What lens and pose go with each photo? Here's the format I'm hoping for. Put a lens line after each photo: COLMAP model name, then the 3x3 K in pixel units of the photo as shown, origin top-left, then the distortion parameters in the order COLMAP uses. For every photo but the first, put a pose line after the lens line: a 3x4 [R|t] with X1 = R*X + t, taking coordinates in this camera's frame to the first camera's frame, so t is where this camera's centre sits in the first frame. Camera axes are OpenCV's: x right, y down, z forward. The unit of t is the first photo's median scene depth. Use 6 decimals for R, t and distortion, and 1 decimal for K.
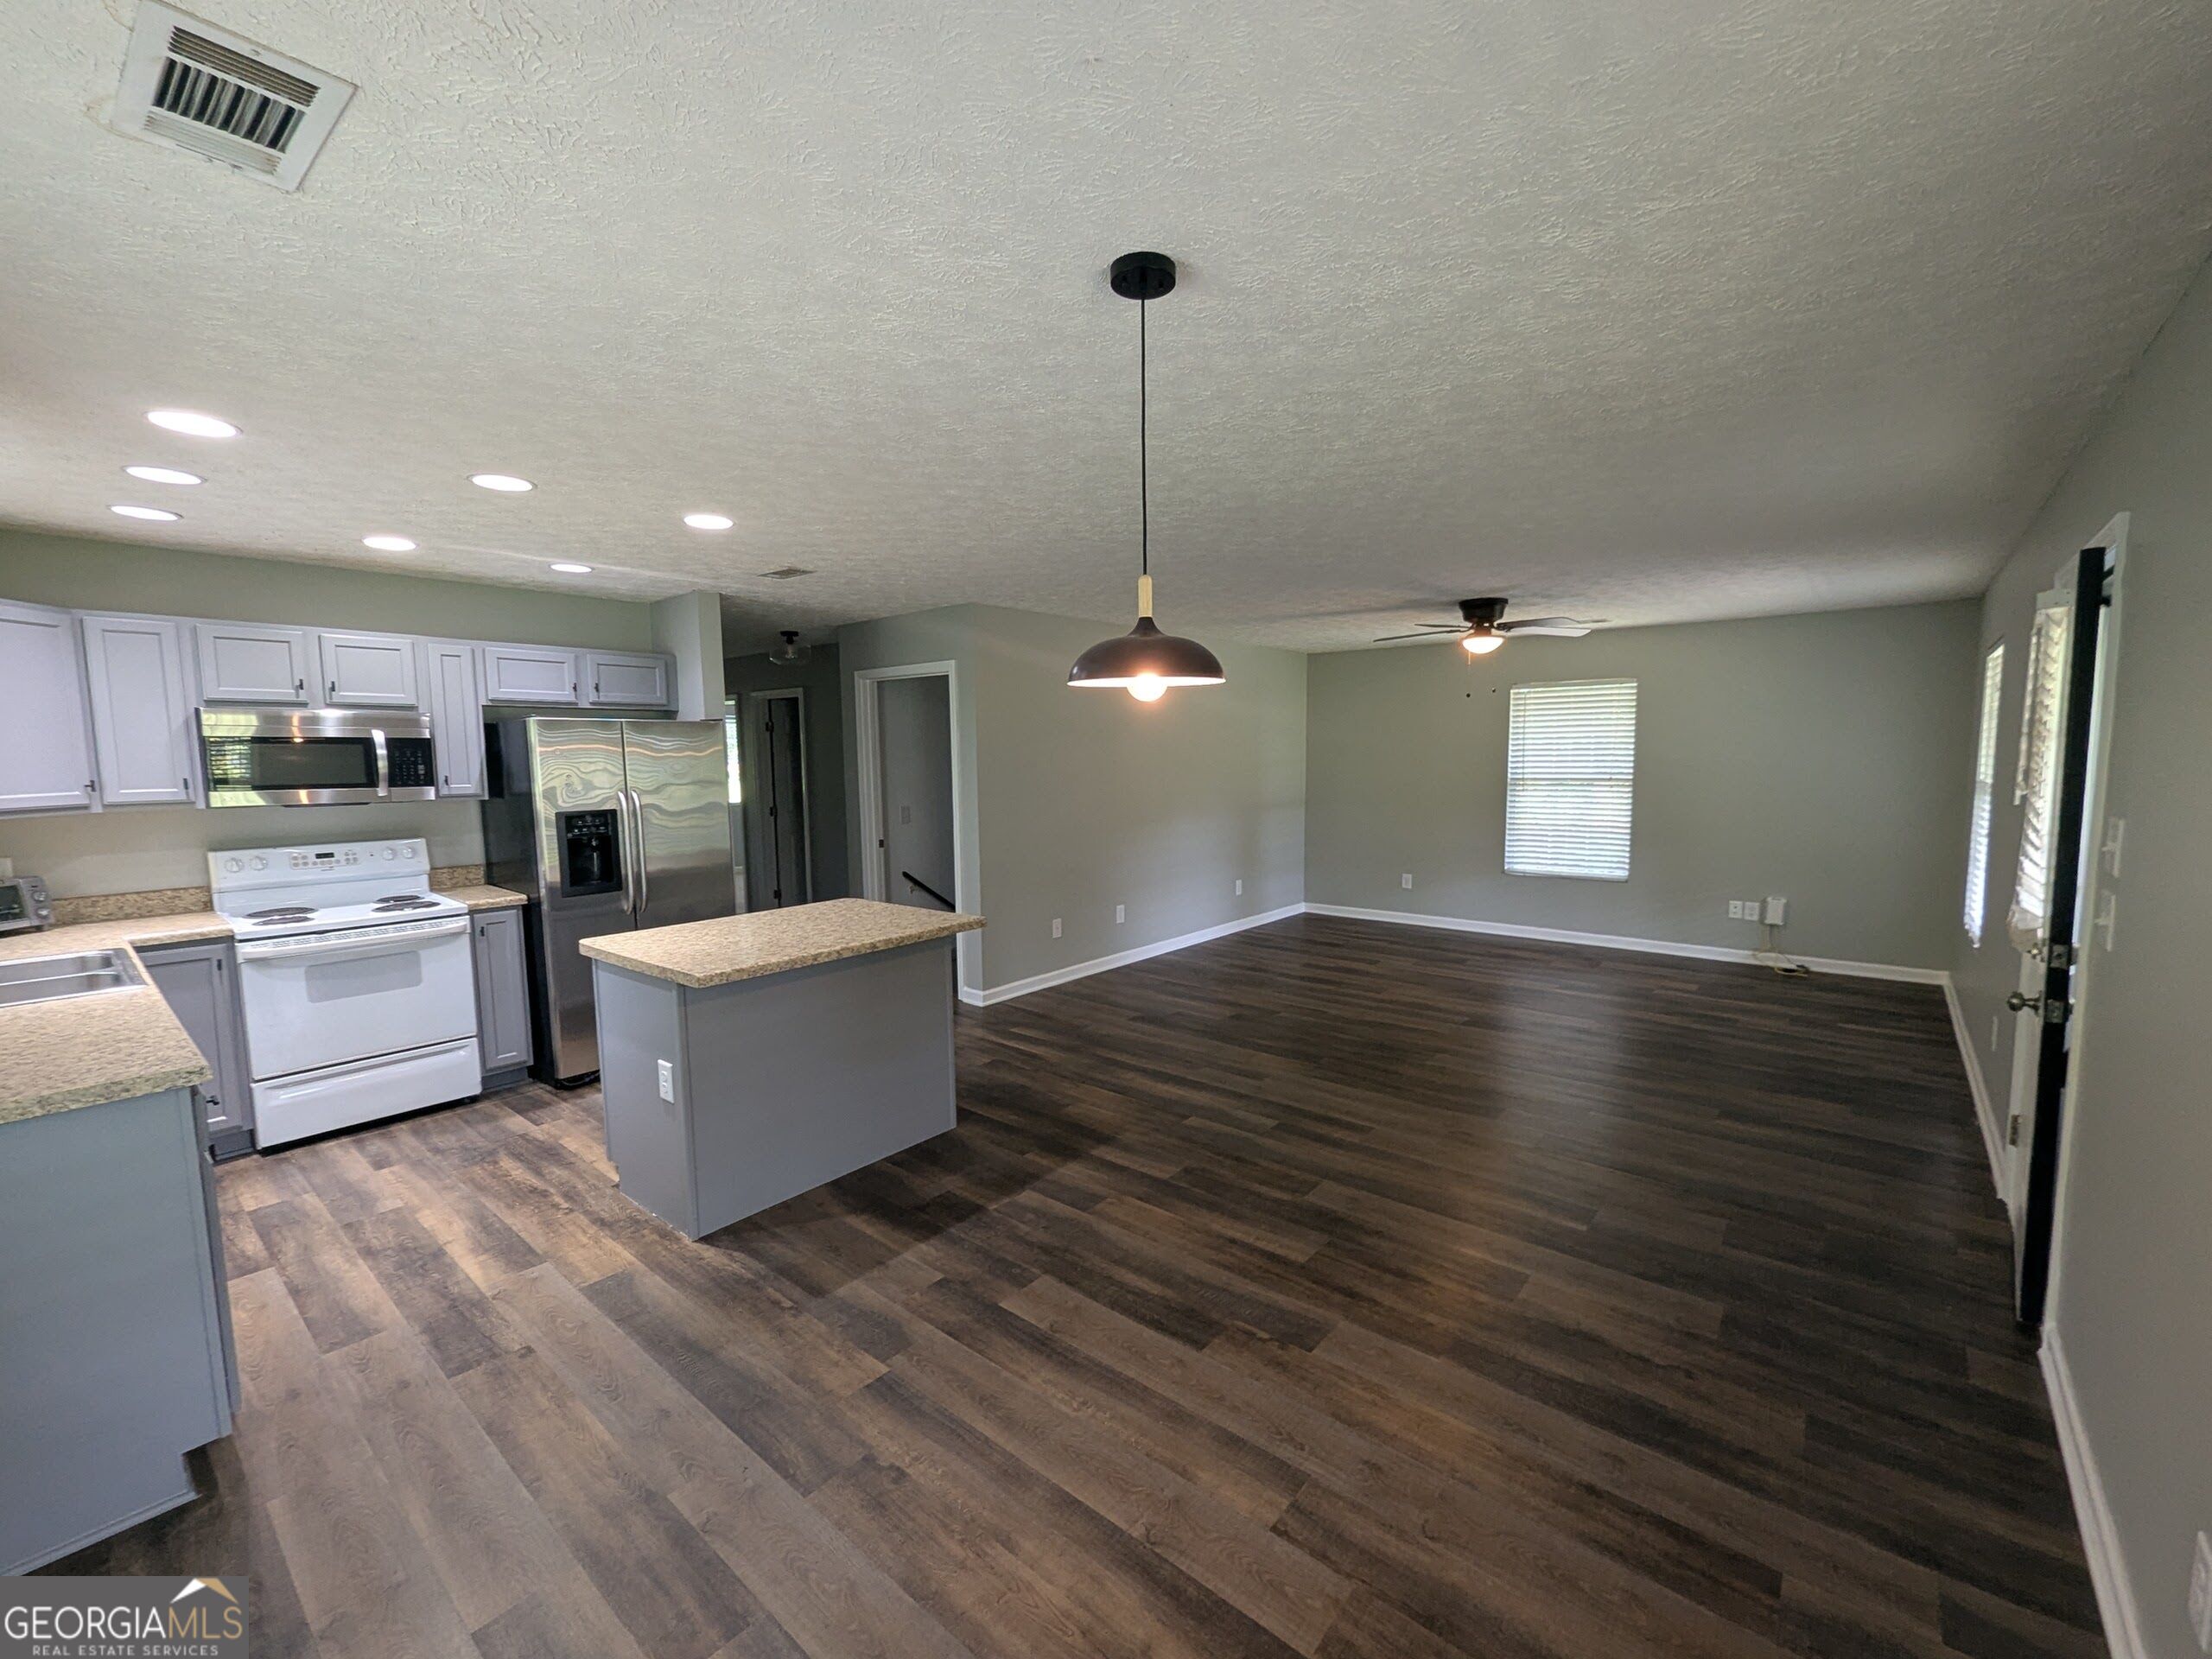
lens RADIAL K [[918.5, 0, 1115.5], [0, 918.5, 834.4], [0, 0, 1]] dist [0.002731, -0.000978]
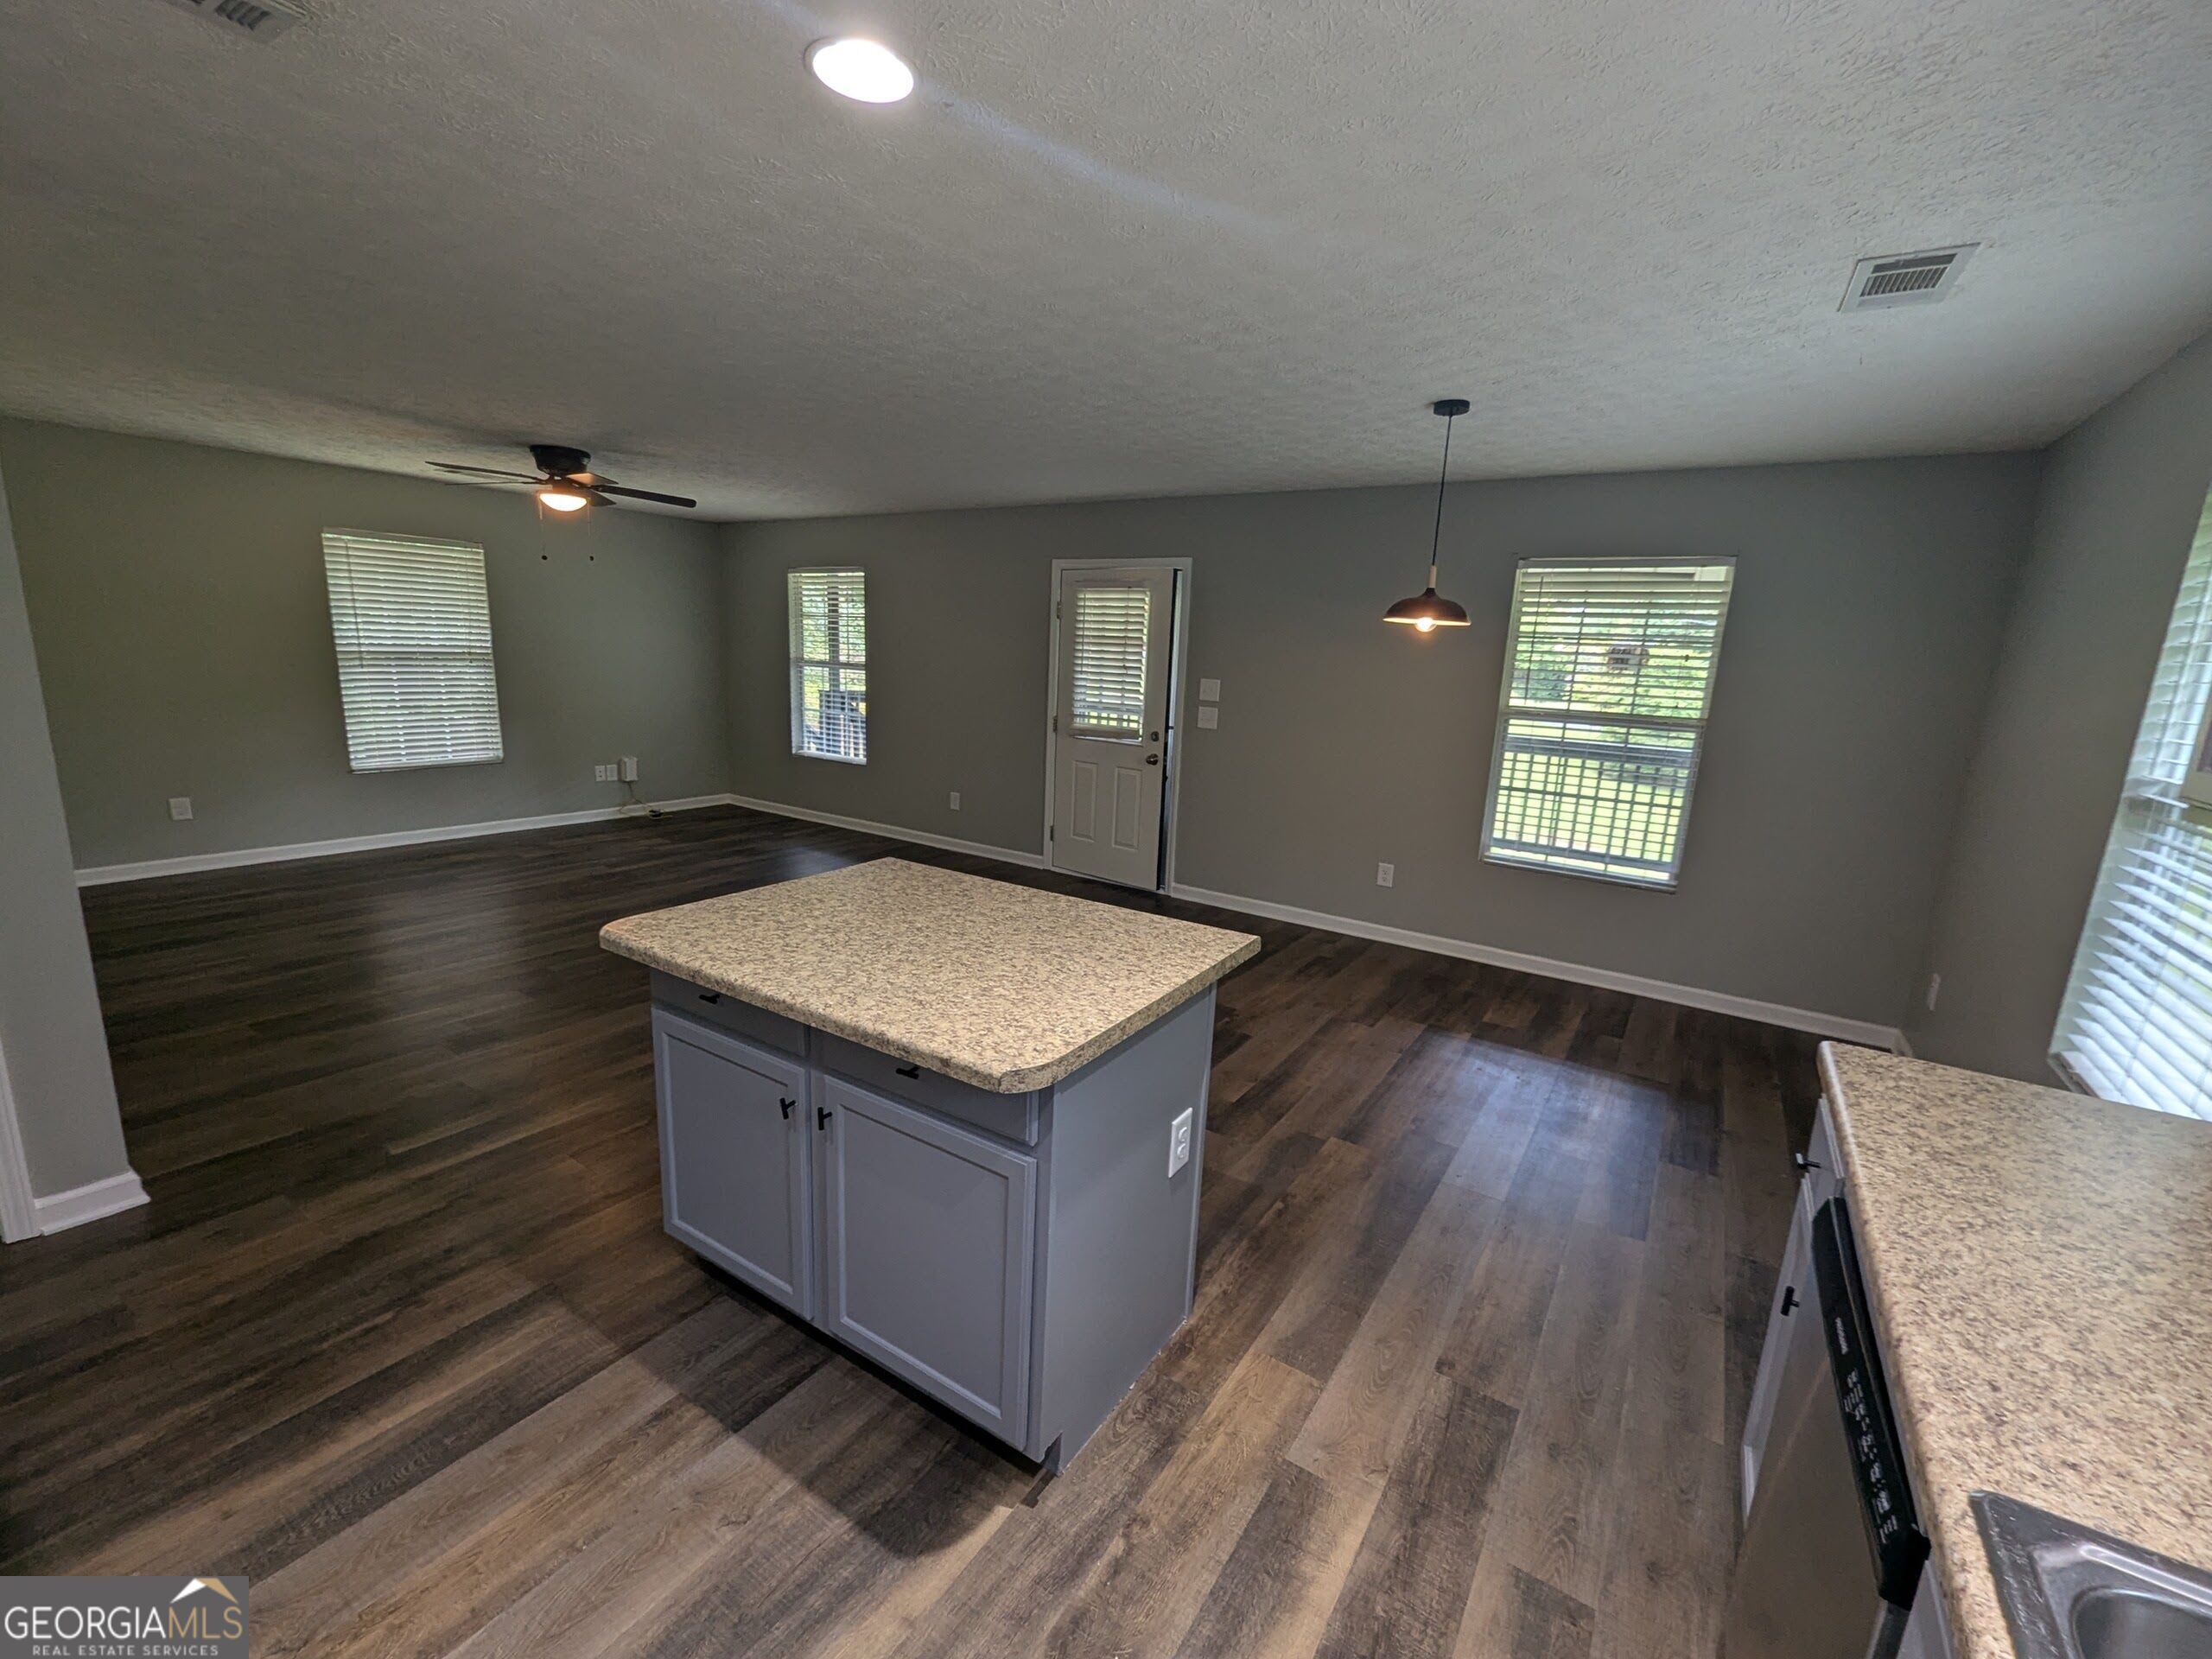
lens RADIAL K [[918.5, 0, 1110.8], [0, 918.5, 830.1], [0, 0, 1]] dist [0.002731, -0.000978]
pose [[-0.109315, -0.187899, 0.976086, -1.278202], [0.047880, 0.979836, 0.193983, -0.098456], [-0.992853, 0.067940, -0.098114, 1.289943]]
